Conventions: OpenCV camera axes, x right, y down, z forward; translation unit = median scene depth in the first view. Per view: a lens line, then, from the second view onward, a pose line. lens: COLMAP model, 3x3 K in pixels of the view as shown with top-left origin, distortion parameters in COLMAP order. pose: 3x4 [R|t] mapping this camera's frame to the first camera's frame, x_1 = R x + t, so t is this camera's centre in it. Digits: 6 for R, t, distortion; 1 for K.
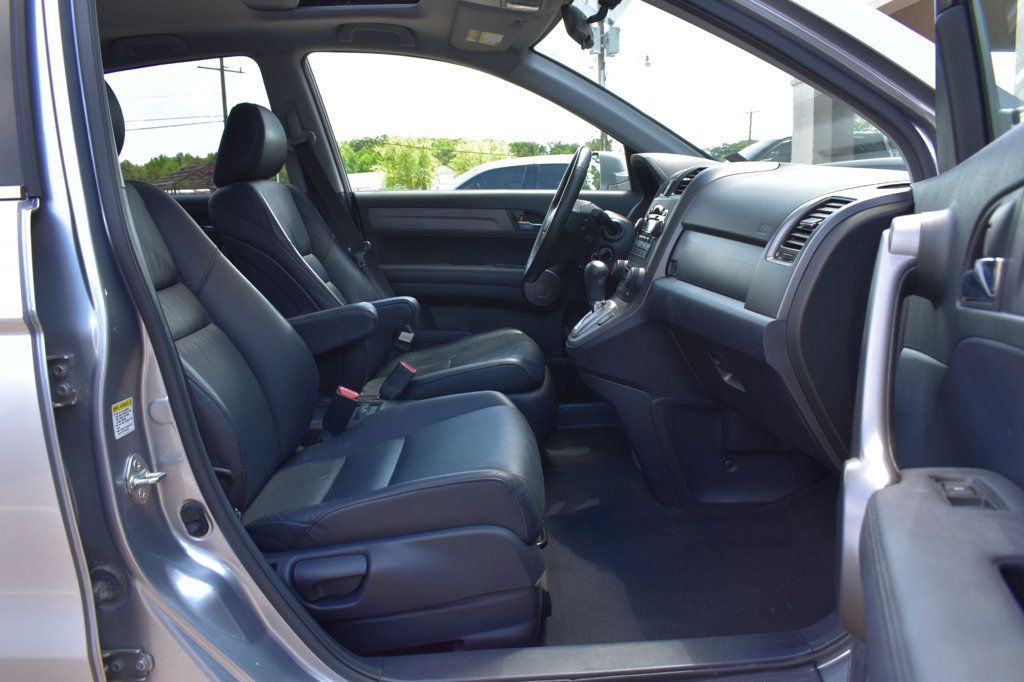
lens RADIAL K [[789.3, 0, 512.0], [0, 789.3, 341.0], [0, 0, 1]] dist [-0.095255, 0.009085]
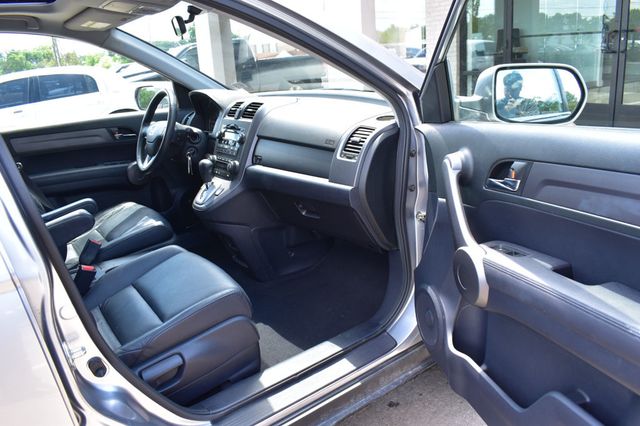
lens RADIAL K [[493.3, 0, 320.0], [0, 493.3, 213.0], [0, 0, 1]] dist [-0.095255, 0.009085]
pose [[0.818813, -0.202137, 0.537296, -0.326126], [0.153098, 0.978949, 0.134977, -0.102526], [-0.553269, -0.028262, 0.832523, -0.069048]]
